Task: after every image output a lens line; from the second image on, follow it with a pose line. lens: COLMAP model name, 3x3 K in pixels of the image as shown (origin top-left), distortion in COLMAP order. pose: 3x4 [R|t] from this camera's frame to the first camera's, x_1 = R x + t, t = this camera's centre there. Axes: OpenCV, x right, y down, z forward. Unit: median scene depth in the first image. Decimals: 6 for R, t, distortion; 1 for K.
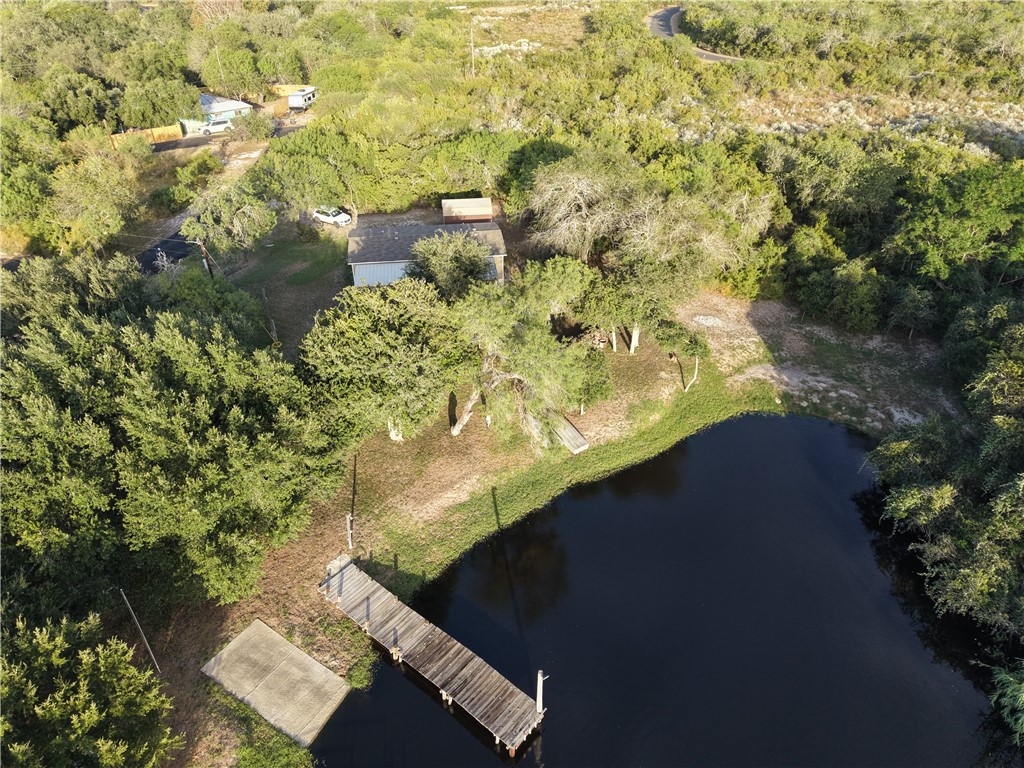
lens RADIAL K [[684.0, 0, 509.2], [0, 684.0, 388.4], [0, 0, 1]] dist [0.020550, -0.021430]
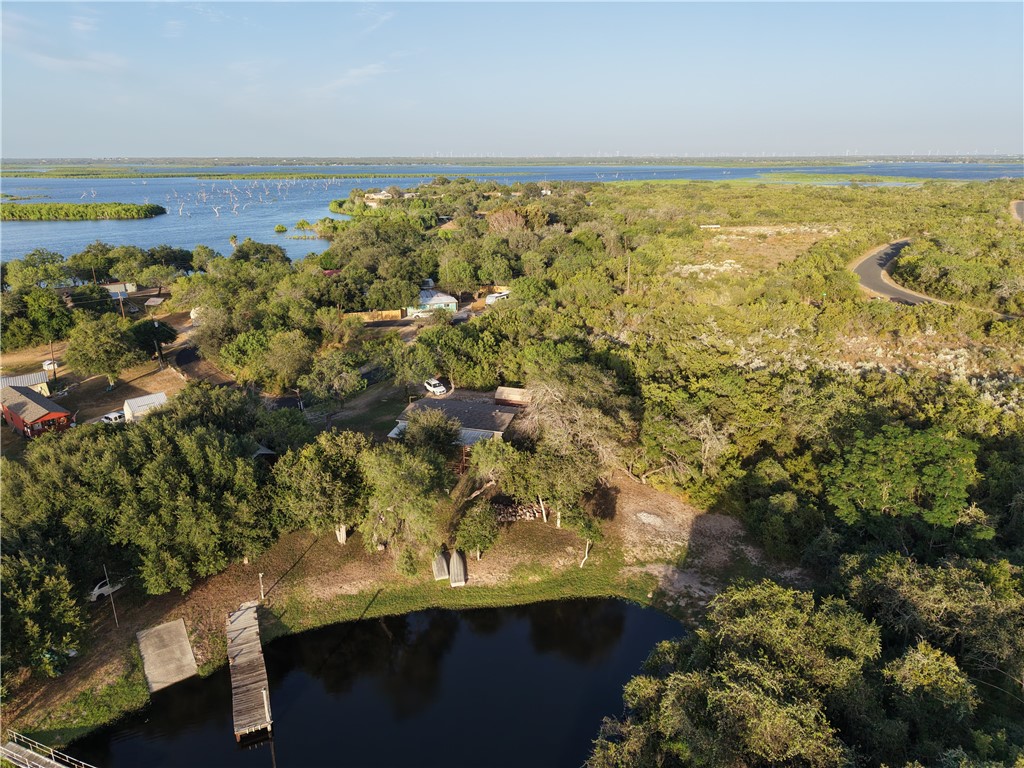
lens RADIAL K [[684.0, 0, 512.3], [0, 684.0, 390.0], [0, 0, 1]] dist [0.020550, -0.021430]
pose [[0.898277, 0.140413, -0.416393, 0.453889], [-0.237850, 0.952128, -0.192041, -0.024780], [0.369495, 0.271545, 0.888671, -0.144931]]
